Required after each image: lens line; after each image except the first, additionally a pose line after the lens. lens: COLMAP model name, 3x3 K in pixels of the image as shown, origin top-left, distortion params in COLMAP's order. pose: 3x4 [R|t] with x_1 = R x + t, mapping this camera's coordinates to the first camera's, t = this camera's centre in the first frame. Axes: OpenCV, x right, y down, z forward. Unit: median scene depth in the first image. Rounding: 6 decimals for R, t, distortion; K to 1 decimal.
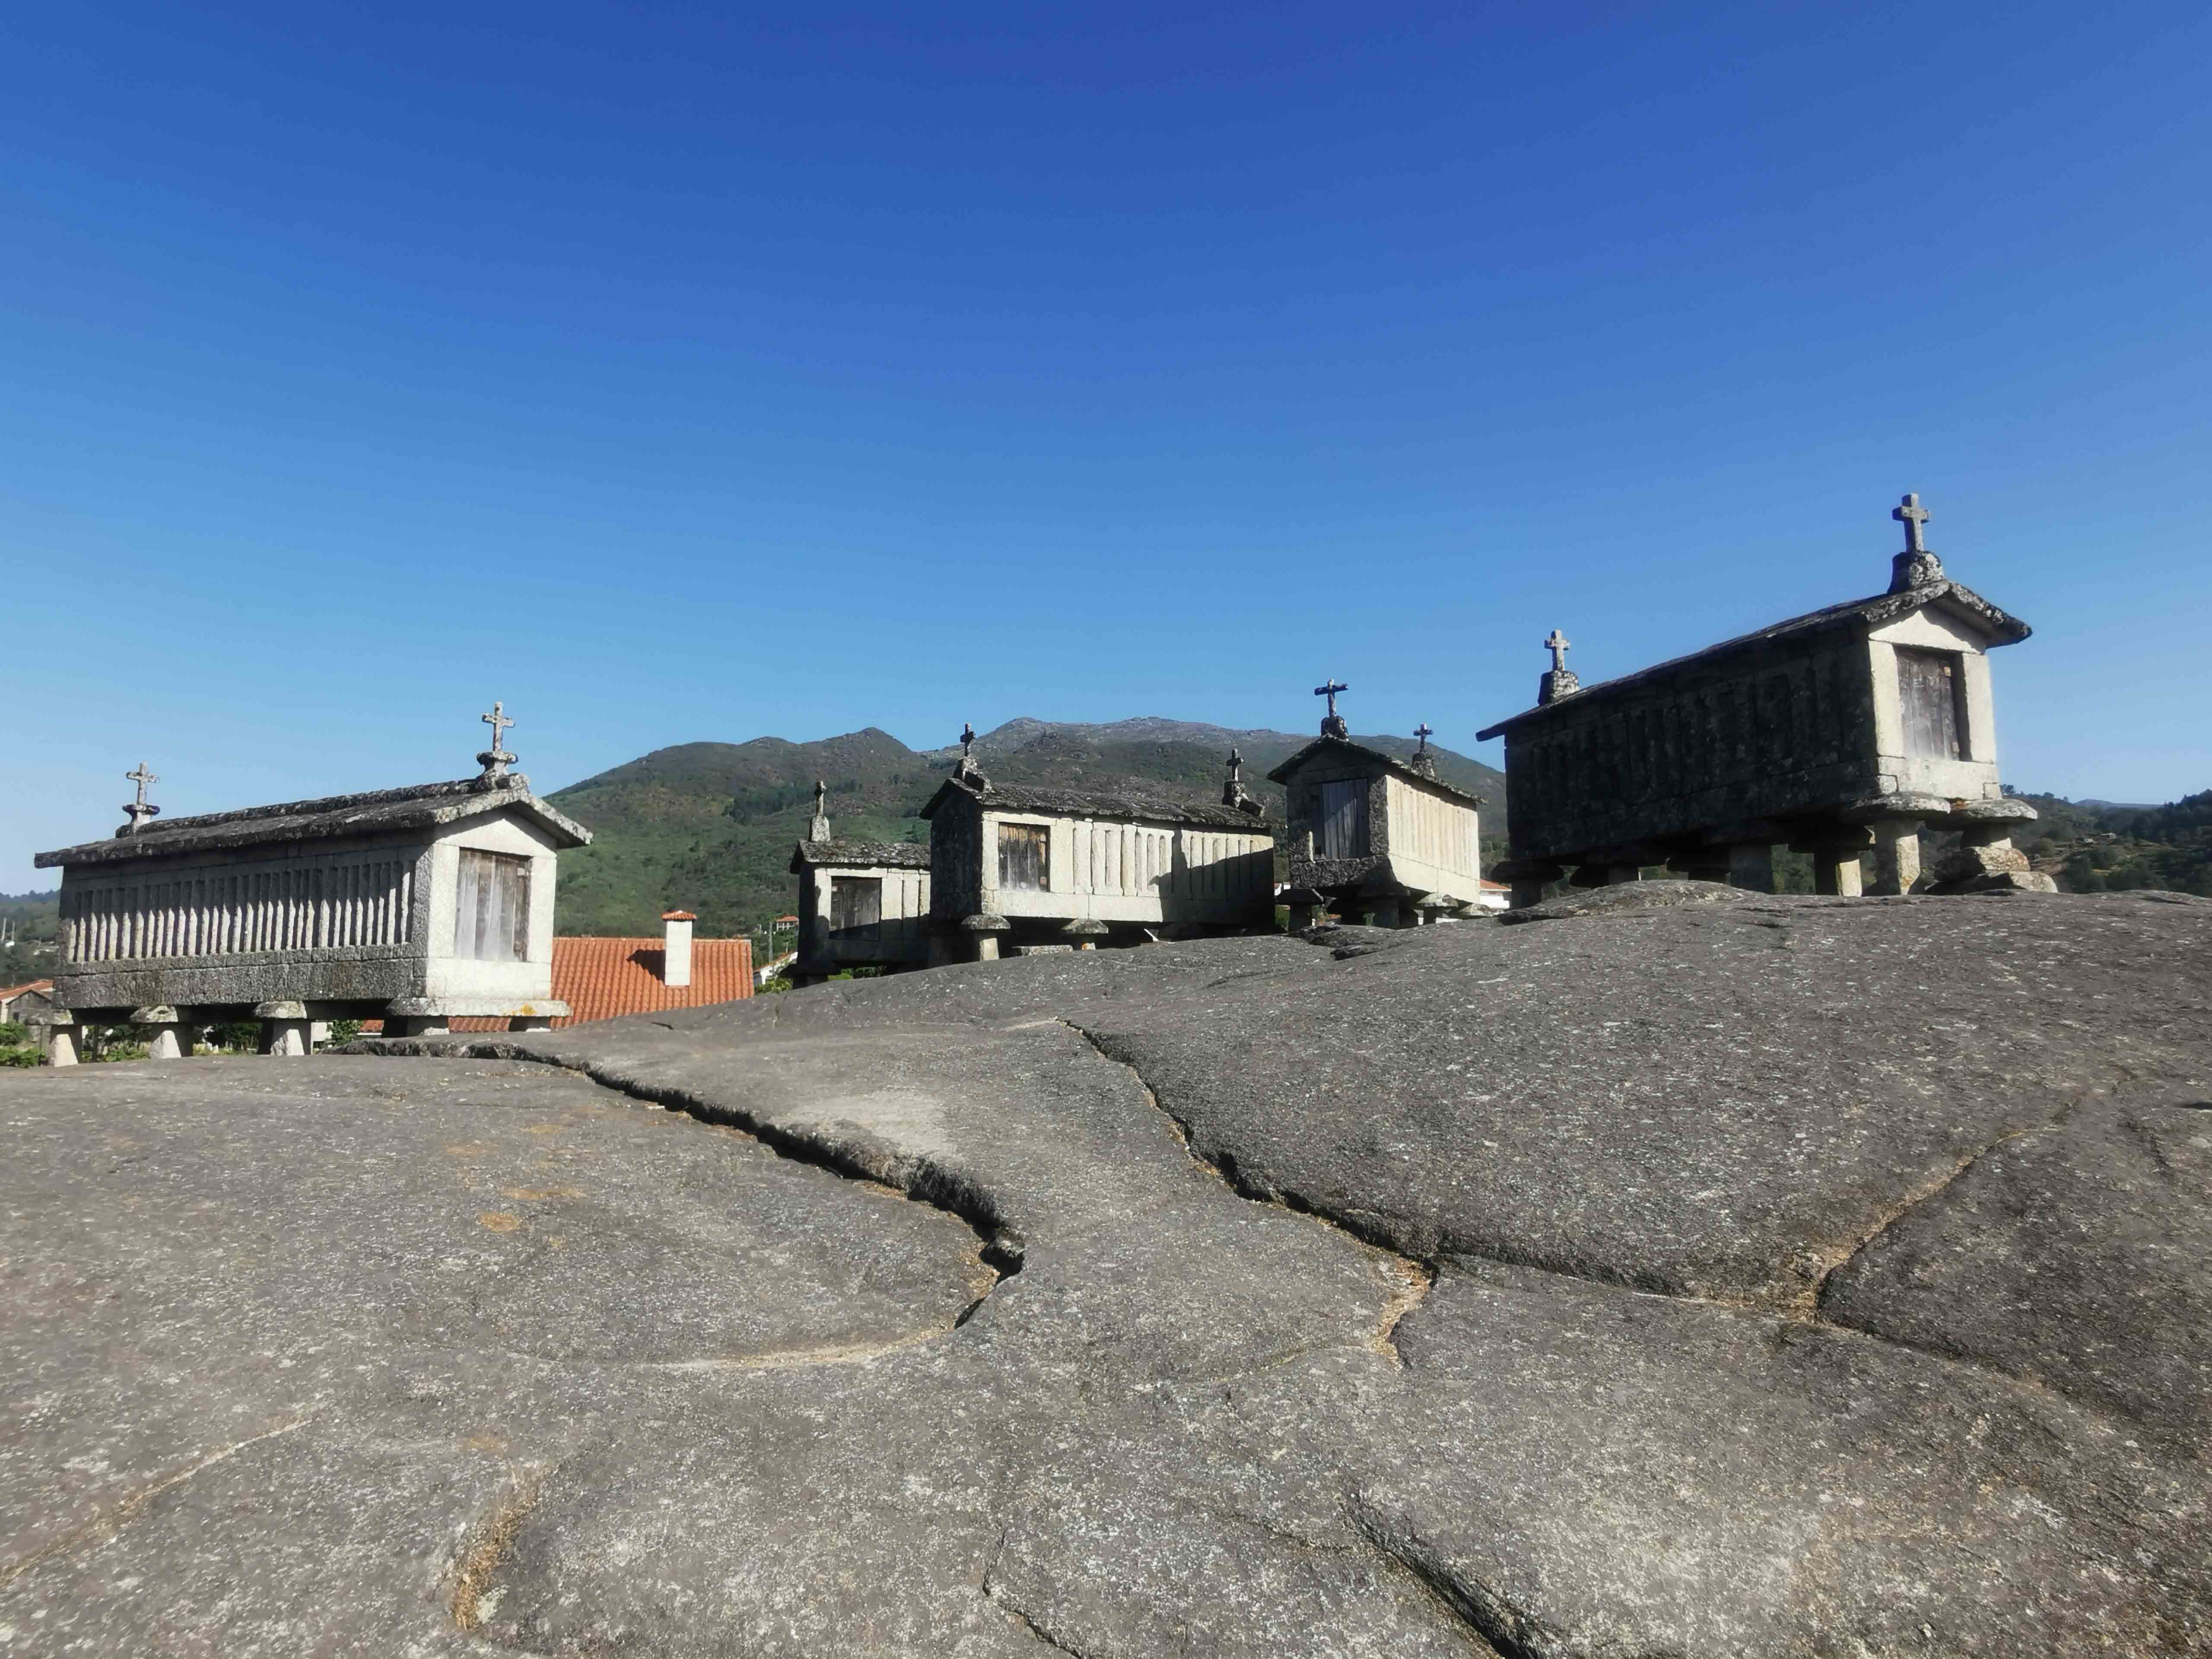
lens RADIAL K [[1451.6, 0, 1114.5], [0, 1451.6, 849.8], [0, 0, 1]] dist [0.011180, -0.001001]
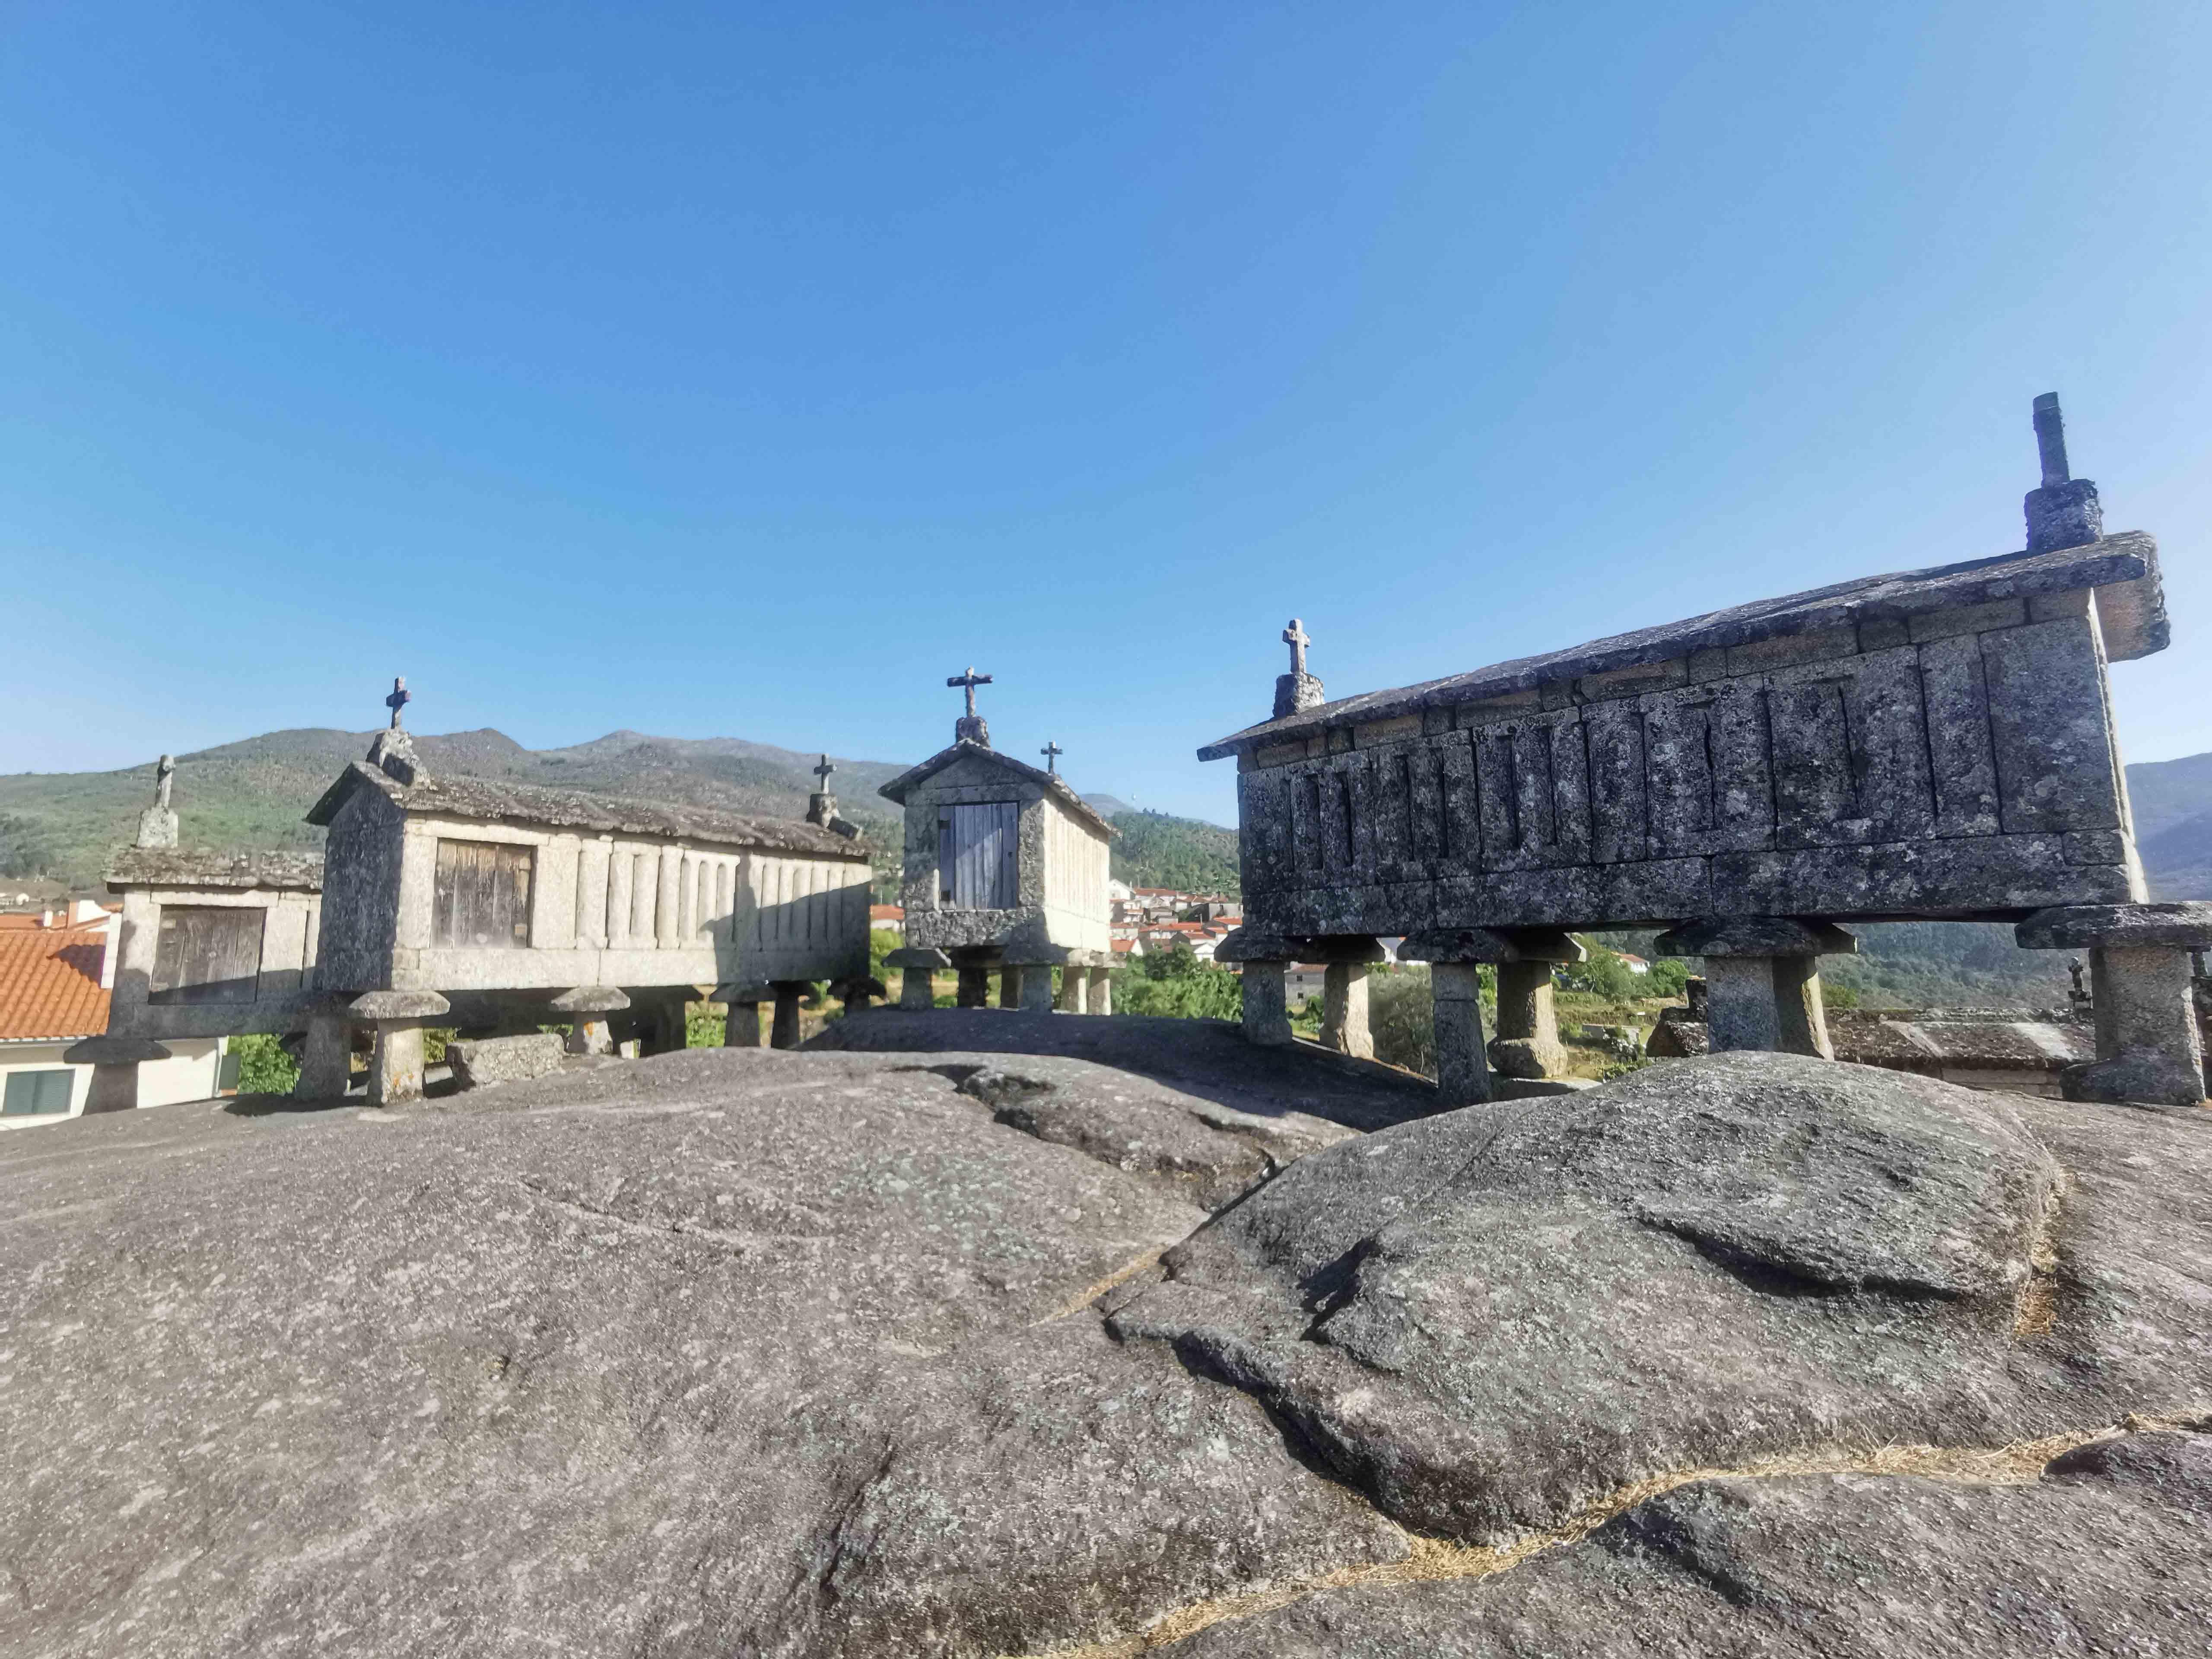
lens RADIAL K [[1014.6, 0, 1107.3], [0, 1014.6, 840.1], [0, 0, 1]] dist [-0.005181, 0.009822]
pose [[0.926180, 0.043730, 0.374538, 0.022062], [-0.042104, 0.999035, -0.012527, -0.024131], [-0.374724, -0.004167, 0.927127, 0.481249]]
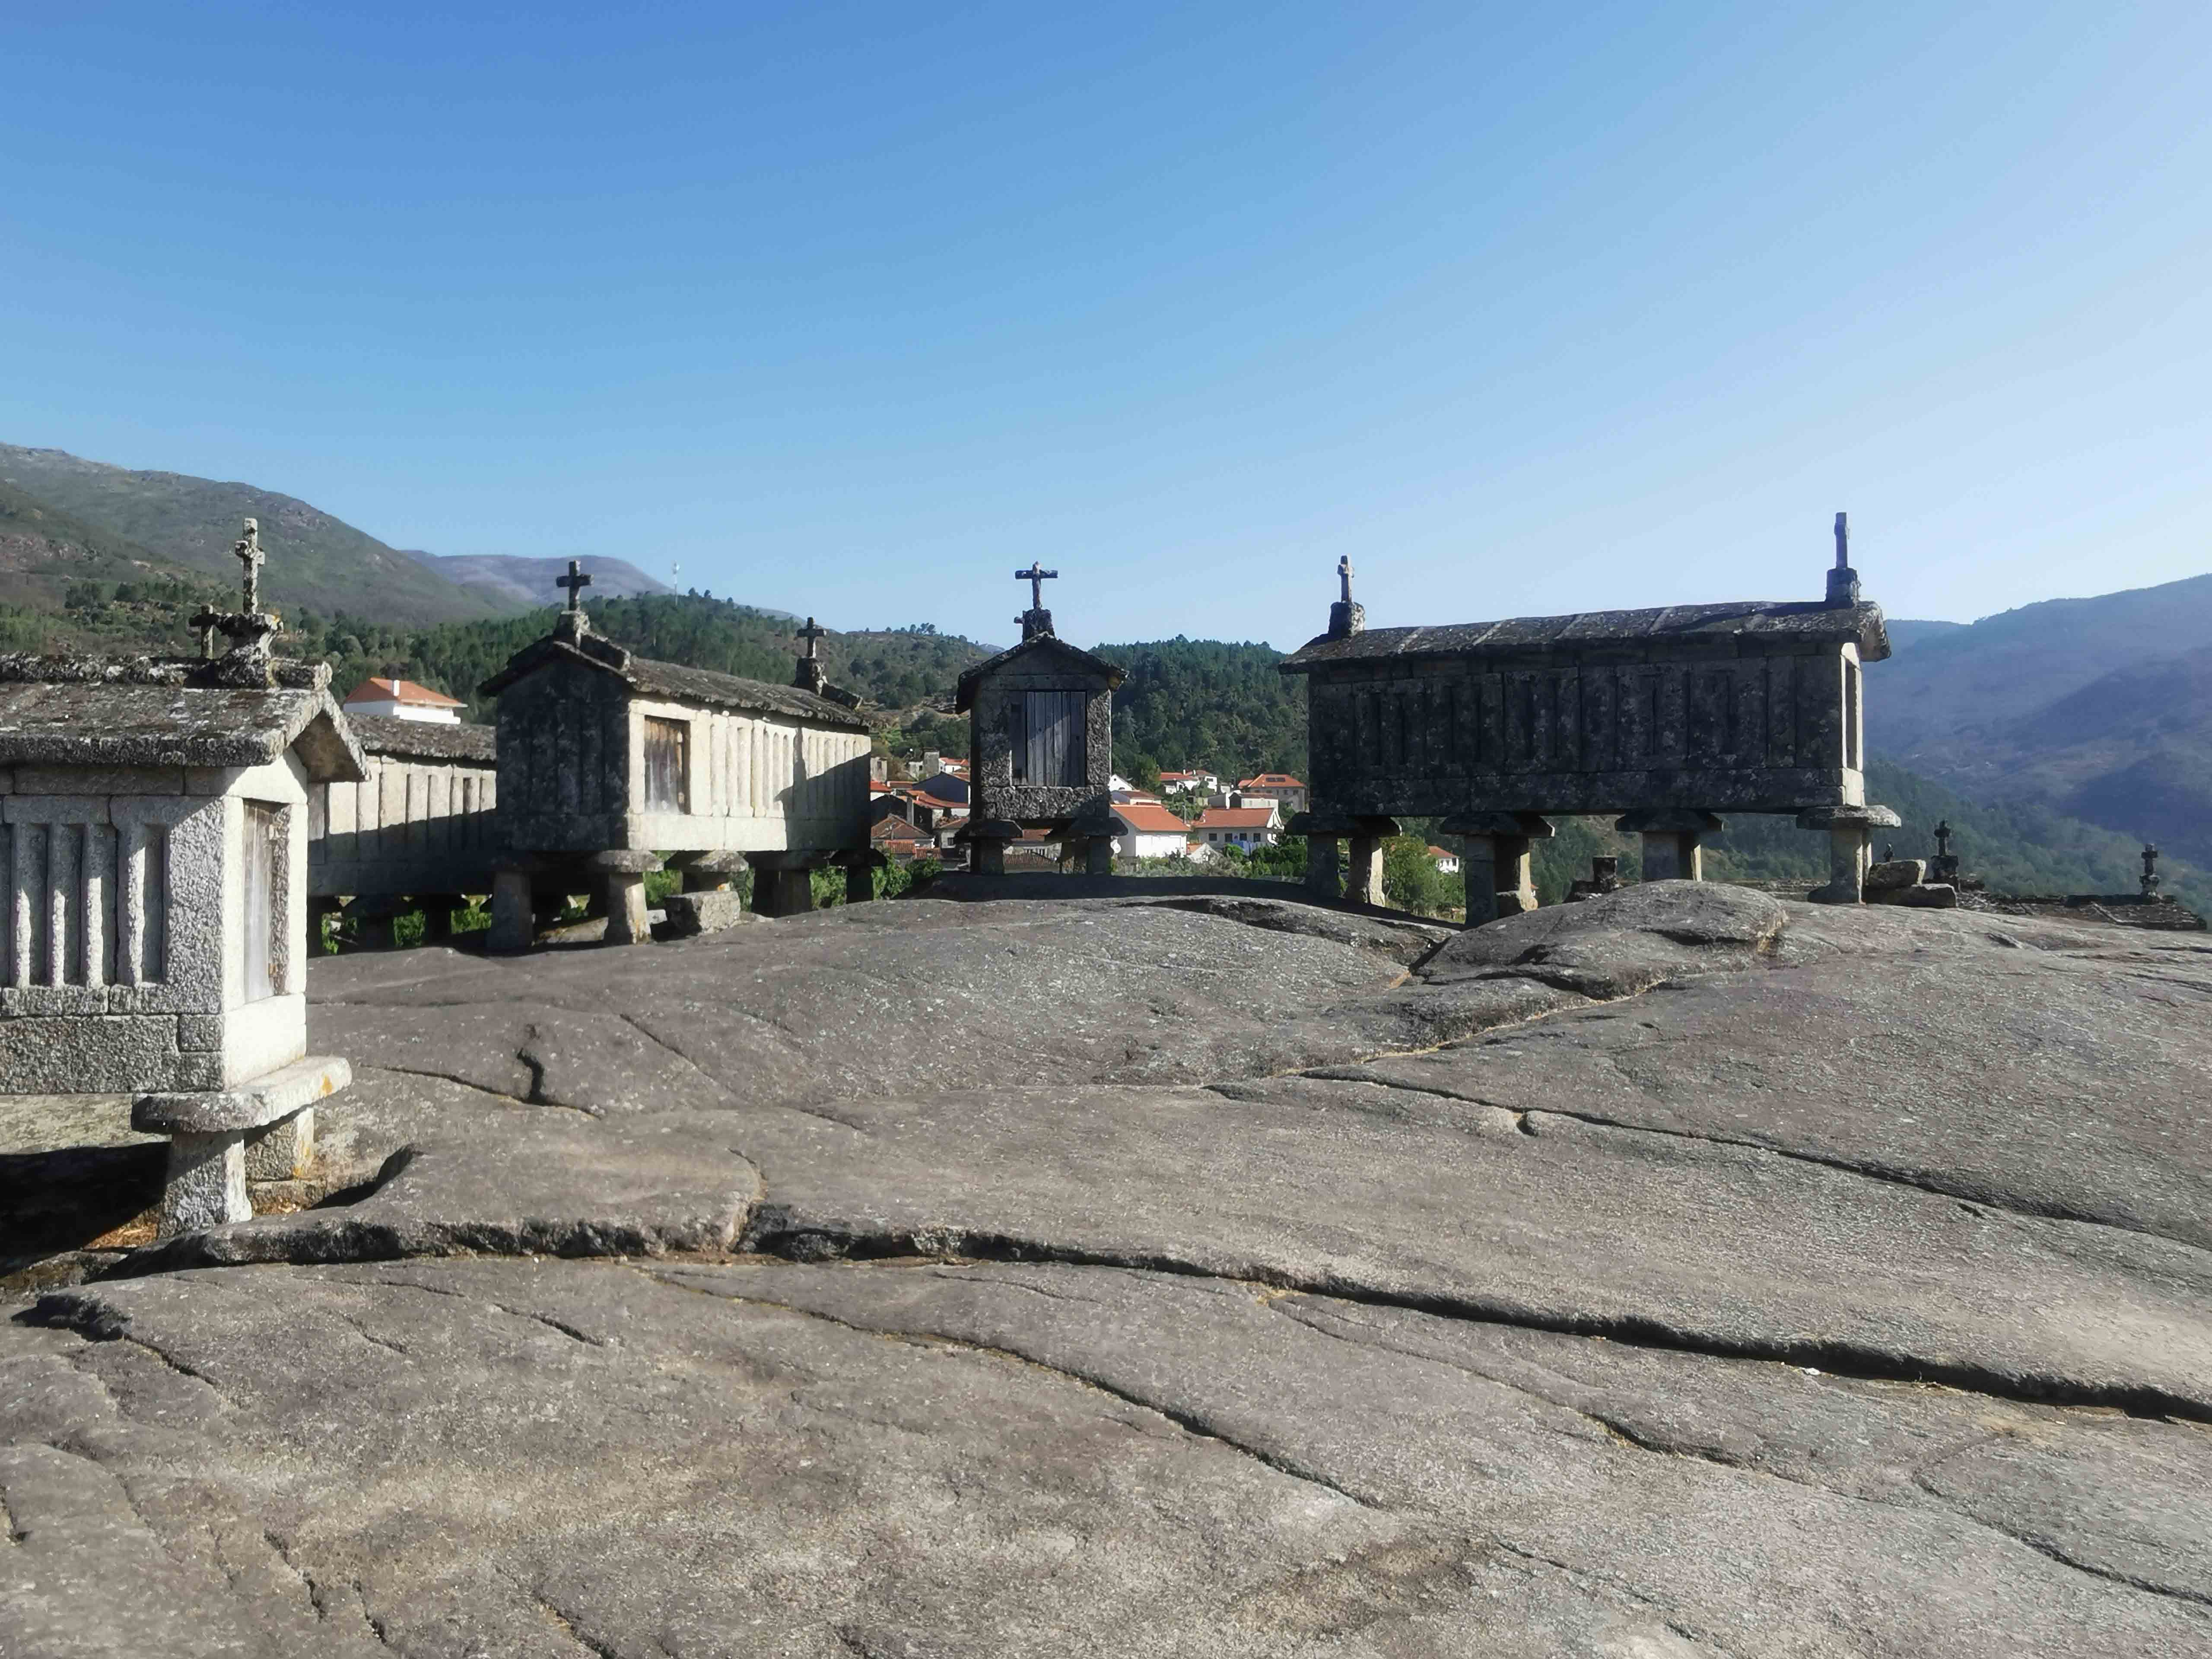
lens RADIAL K [[1683.2, 0, 1088.5], [0, 1683.2, 847.0], [0, 0, 1]] dist [-0.001207, -0.004134]
pose [[0.788957, 0.009716, 0.614372, -0.397292], [-0.079794, 0.993028, 0.086764, -0.042397], [-0.609246, -0.117476, 0.784231, 0.226118]]
